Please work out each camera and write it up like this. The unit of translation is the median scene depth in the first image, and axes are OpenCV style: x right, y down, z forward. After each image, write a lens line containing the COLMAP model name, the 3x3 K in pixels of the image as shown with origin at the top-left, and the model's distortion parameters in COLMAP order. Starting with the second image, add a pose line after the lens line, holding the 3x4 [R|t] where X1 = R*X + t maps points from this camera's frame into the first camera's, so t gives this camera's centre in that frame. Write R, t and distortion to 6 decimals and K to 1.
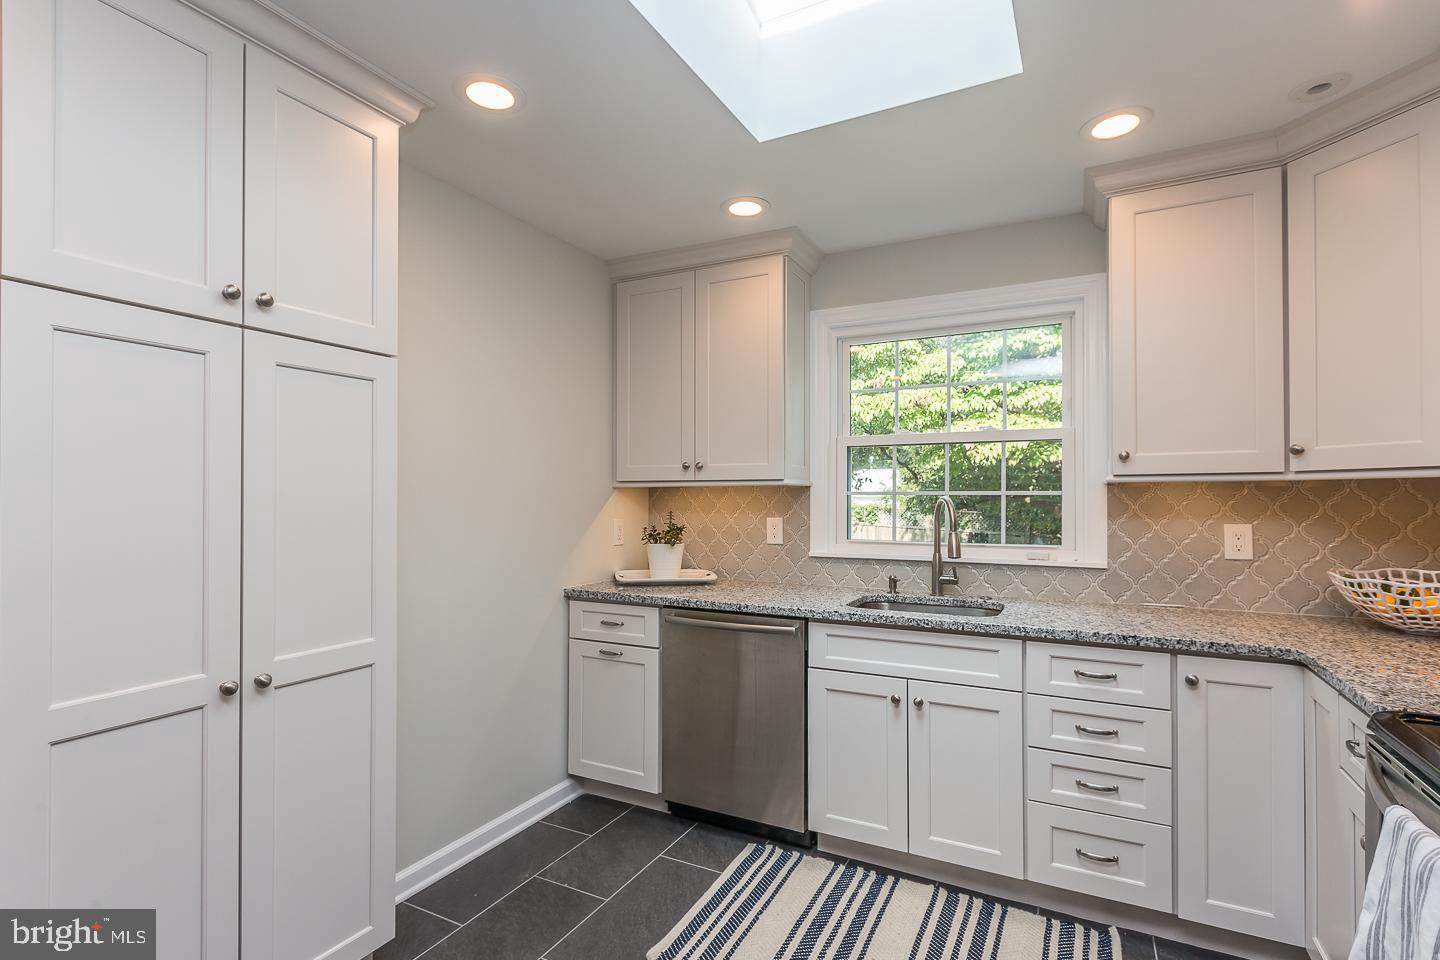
lens RADIAL K [[674.6, 0, 719.5], [0, 674.6, 490.6], [0, 0, 1]] dist [0.001900, 0.000199]
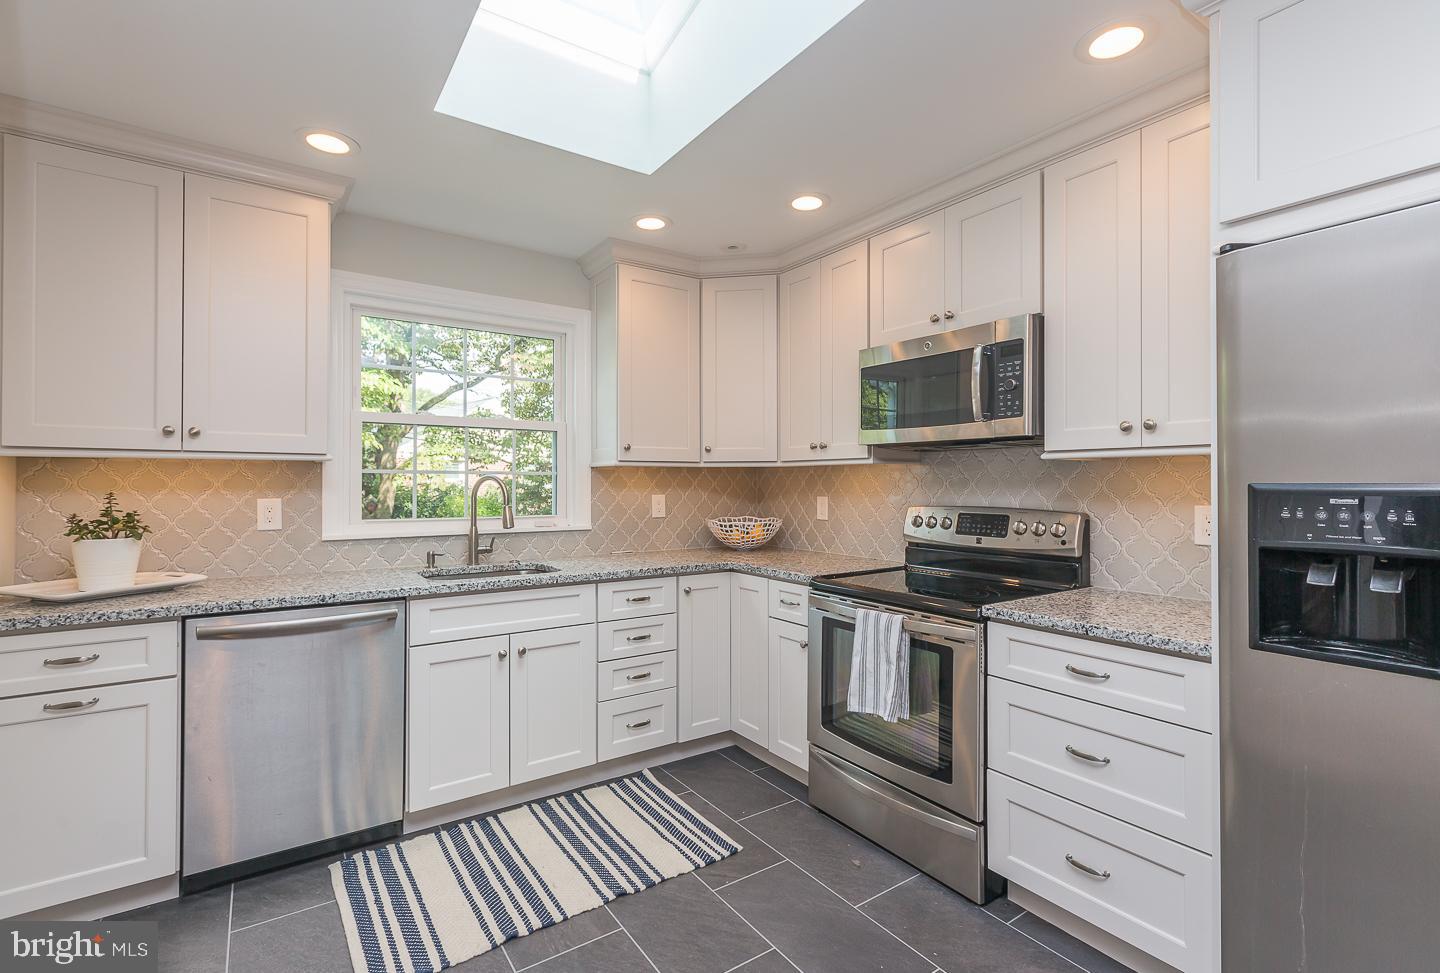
lens RADIAL K [[674.6, 0, 716.9], [0, 674.6, 478.2], [0, 0, 1]] dist [0.001900, 0.000199]
pose [[0.466905, 0.008650, 0.884265, -0.541844], [-0.010247, 0.999938, -0.004371, 0.017206], [-0.884248, -0.007020, 0.466965, 0.155317]]
